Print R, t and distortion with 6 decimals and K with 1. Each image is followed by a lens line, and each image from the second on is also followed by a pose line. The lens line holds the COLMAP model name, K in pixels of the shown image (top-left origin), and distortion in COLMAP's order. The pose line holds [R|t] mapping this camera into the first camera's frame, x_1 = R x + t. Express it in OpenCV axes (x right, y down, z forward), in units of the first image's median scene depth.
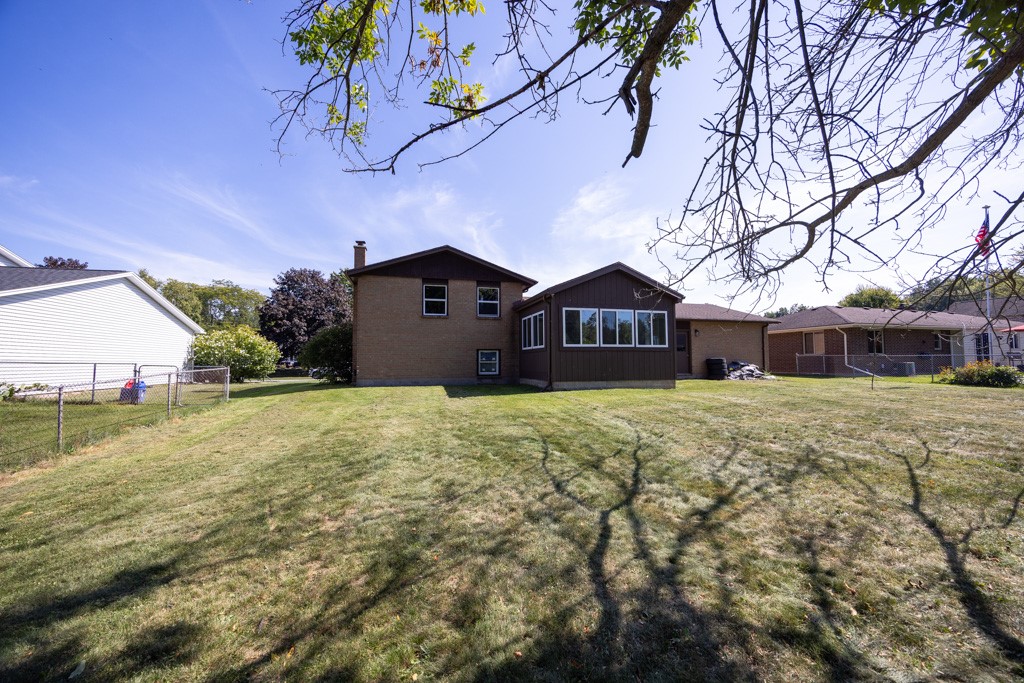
lens RADIAL K [[386.9, 0, 512.5], [0, 386.9, 342.9], [0, 0, 1]] dist [0.000691, -0.001090]
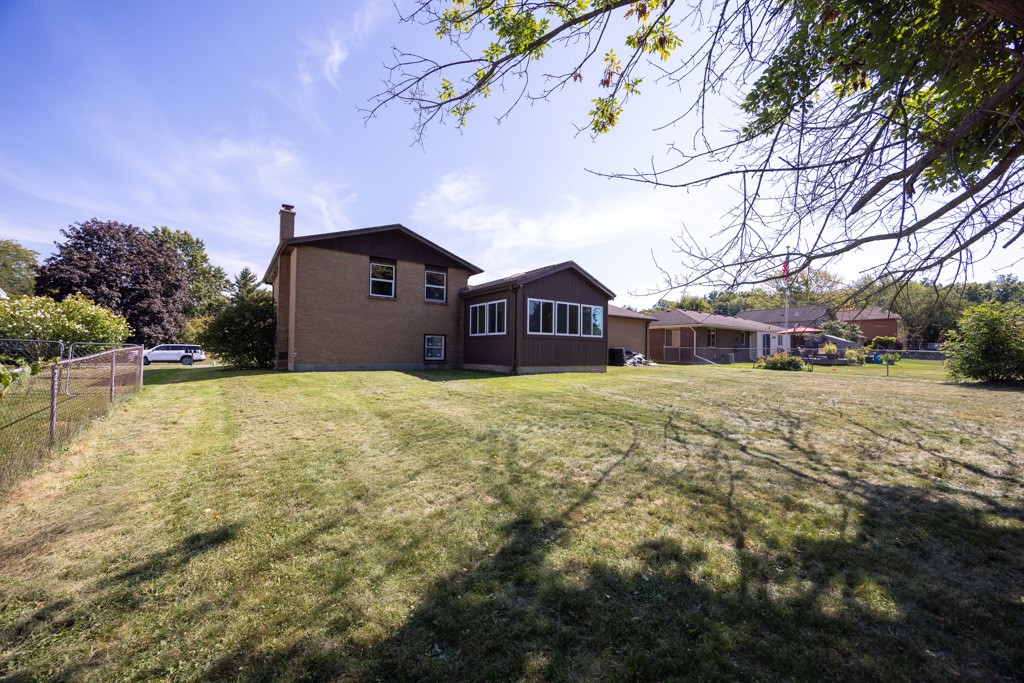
lens RADIAL K [[386.9, 0, 509.9], [0, 386.9, 342.3], [0, 0, 1]] dist [0.000691, -0.001090]
pose [[0.934210, 0.025425, 0.355816, -0.232400], [-0.035279, 0.999152, 0.021230, 0.008918], [-0.354974, -0.032386, 0.934315, 0.000068]]
